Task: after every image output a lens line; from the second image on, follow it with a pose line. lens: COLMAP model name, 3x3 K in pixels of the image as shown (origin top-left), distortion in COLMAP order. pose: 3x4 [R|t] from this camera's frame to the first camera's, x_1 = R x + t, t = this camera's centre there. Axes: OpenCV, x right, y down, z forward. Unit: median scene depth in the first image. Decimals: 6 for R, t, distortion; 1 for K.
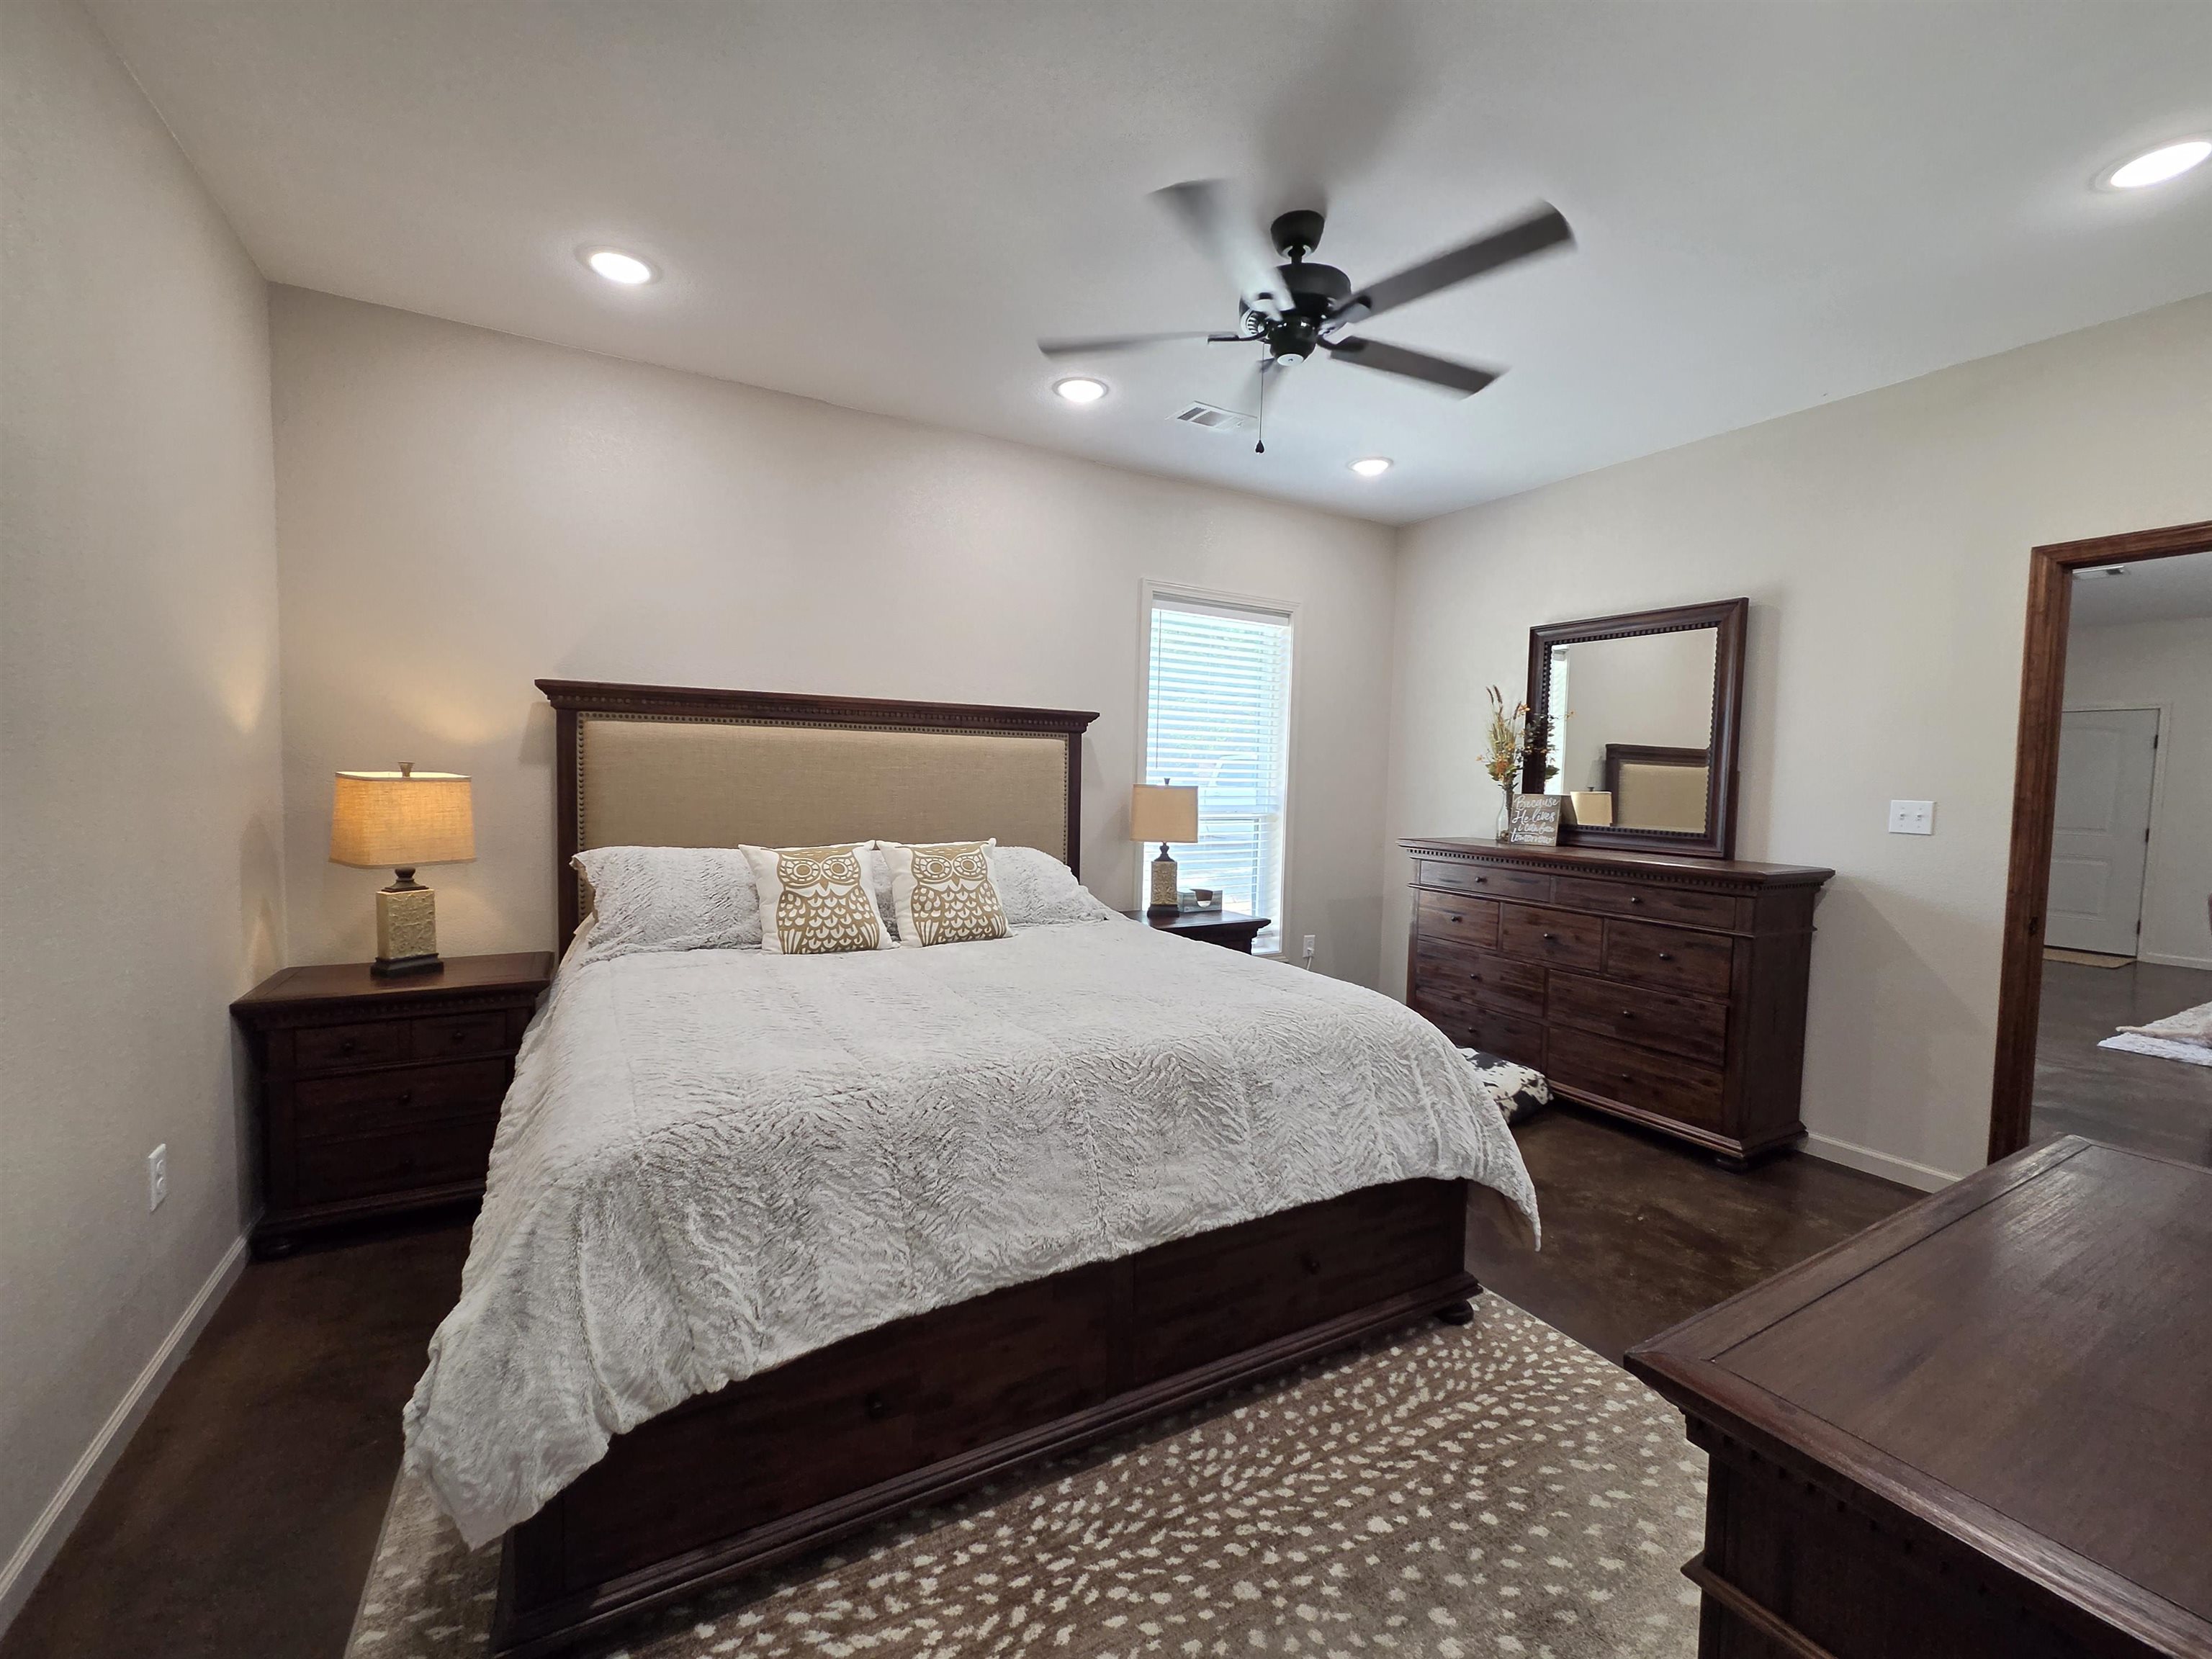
lens RADIAL K [[905.1, 0, 1093.2], [0, 905.1, 825.9], [0, 0, 1]] dist [-0.001261, 0.001298]
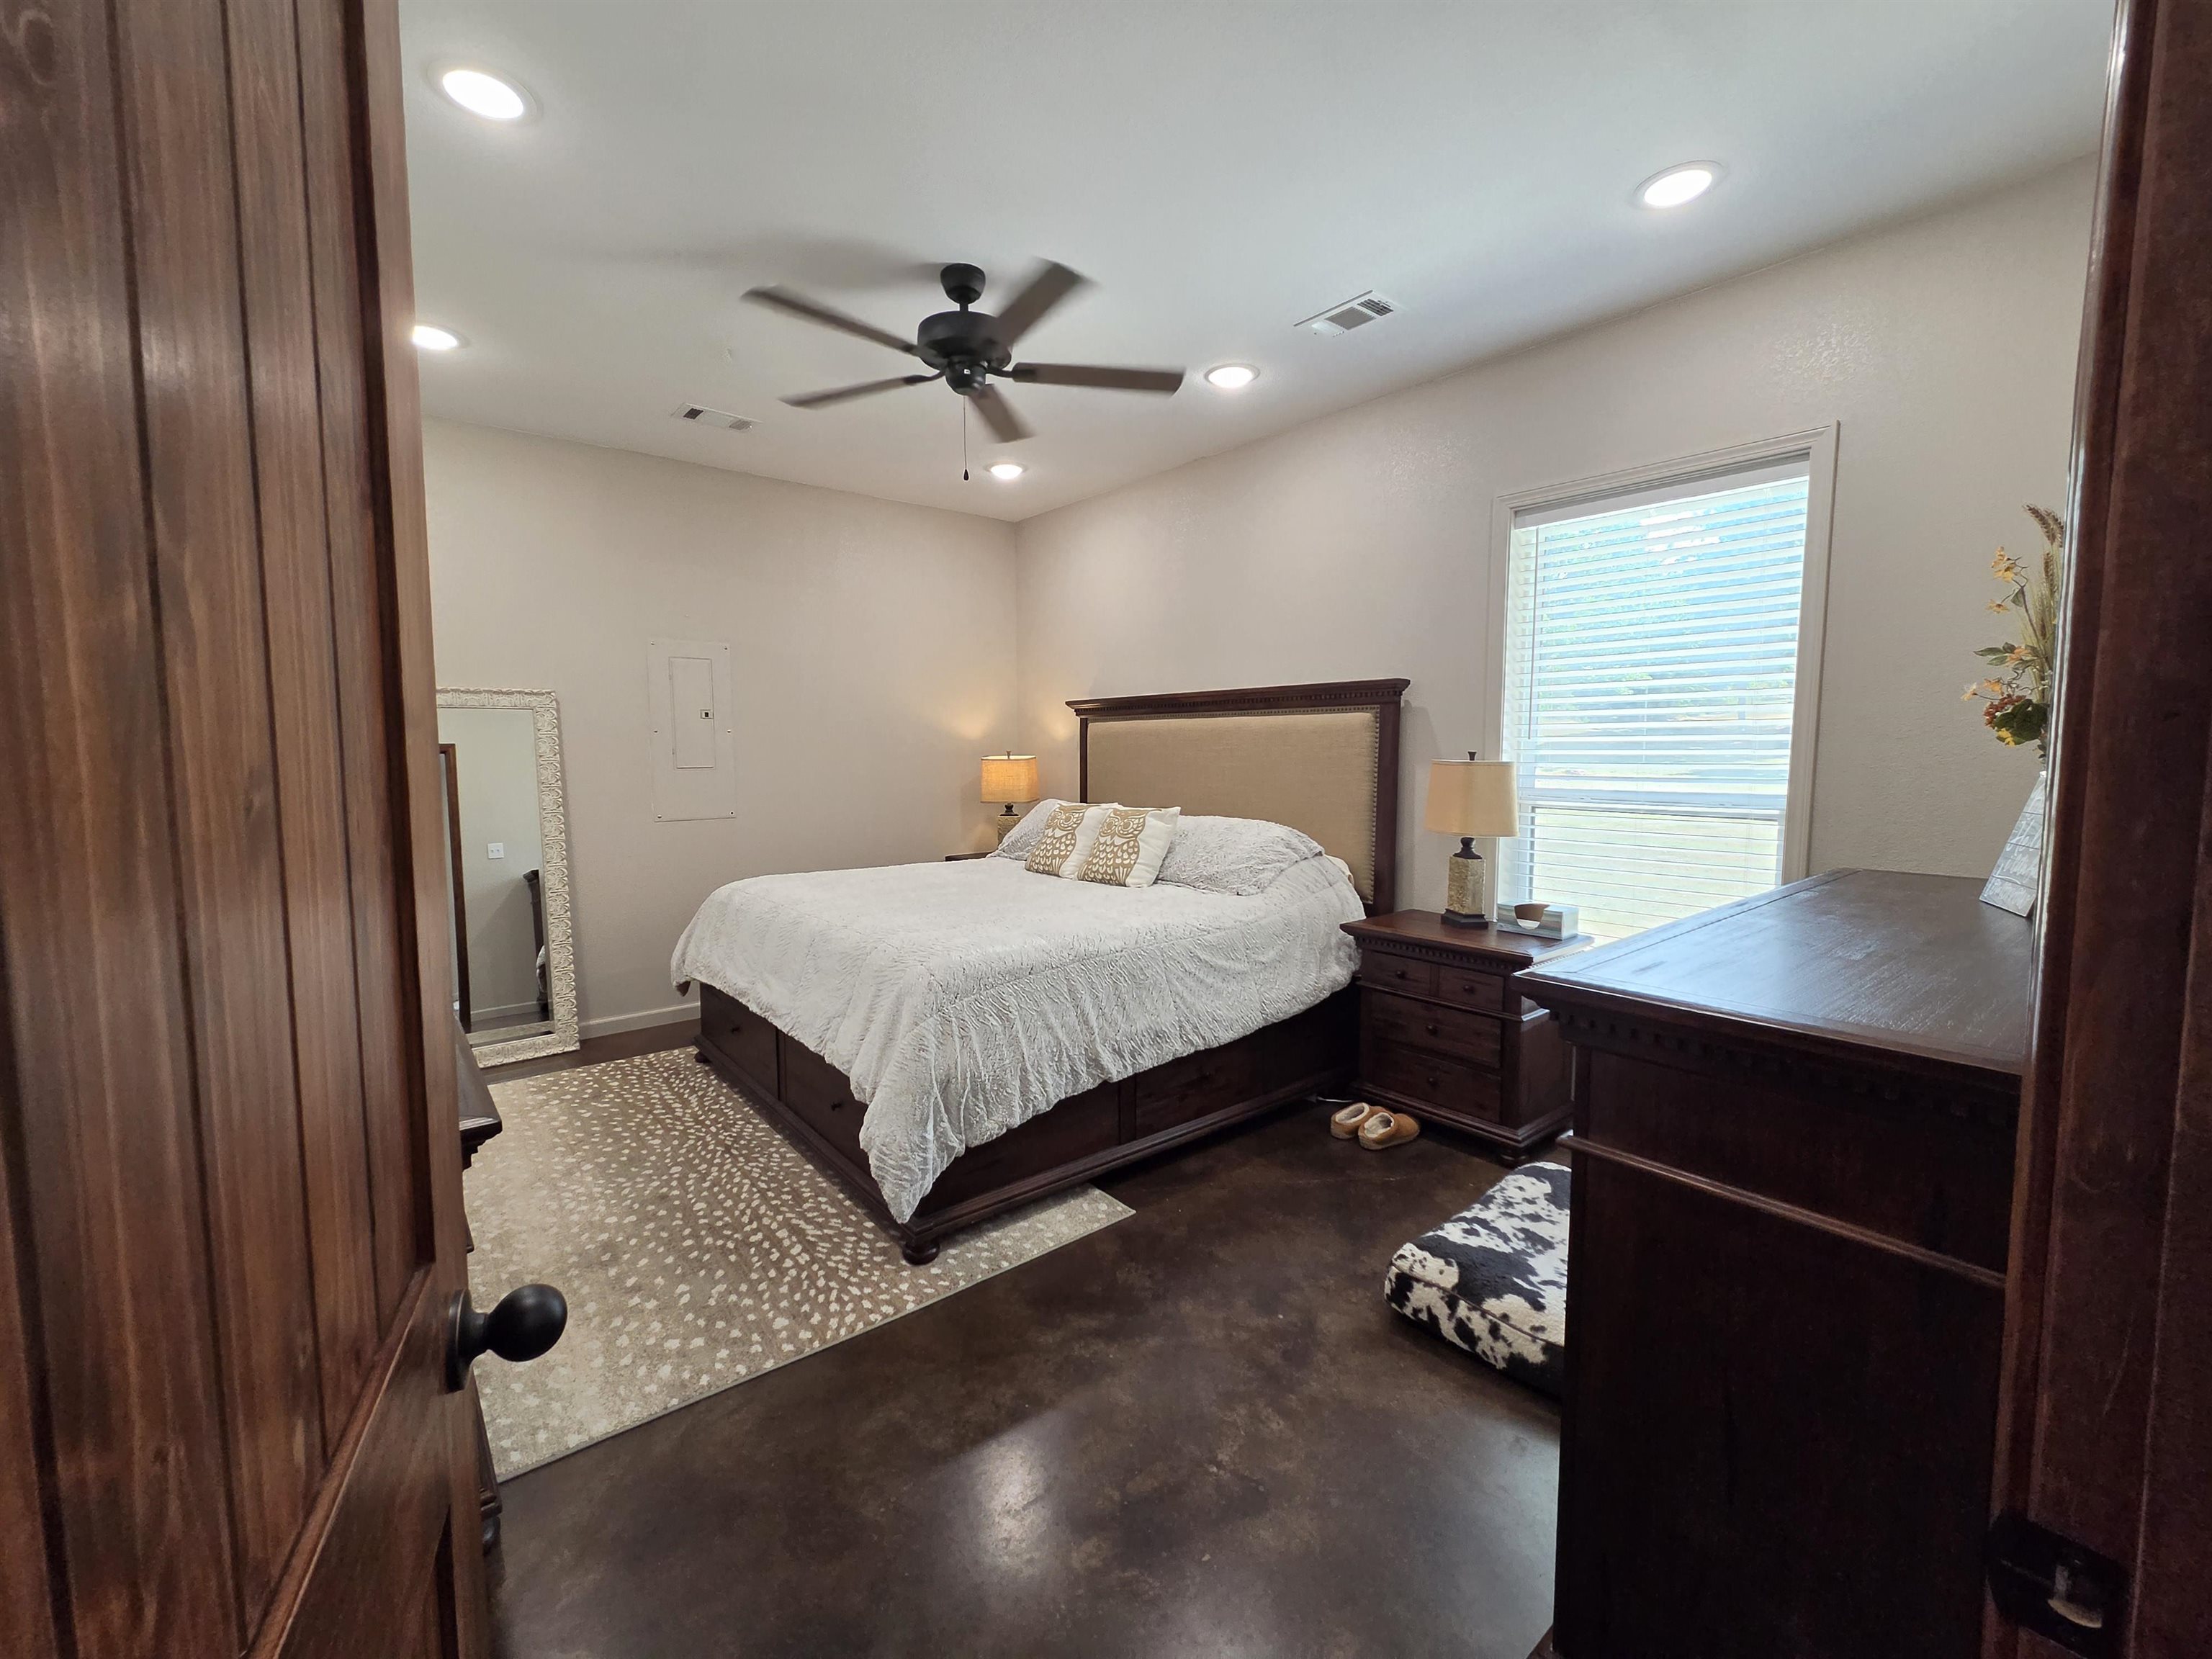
lens RADIAL K [[905.1, 0, 1095.2], [0, 905.1, 825.2], [0, 0, 1]] dist [-0.001261, 0.001298]
pose [[0.174038, 0.057292, -0.983071, 1.495666], [-0.056298, 0.997252, 0.048152, -0.018609], [0.983128, 0.046964, 0.176785, 1.034030]]
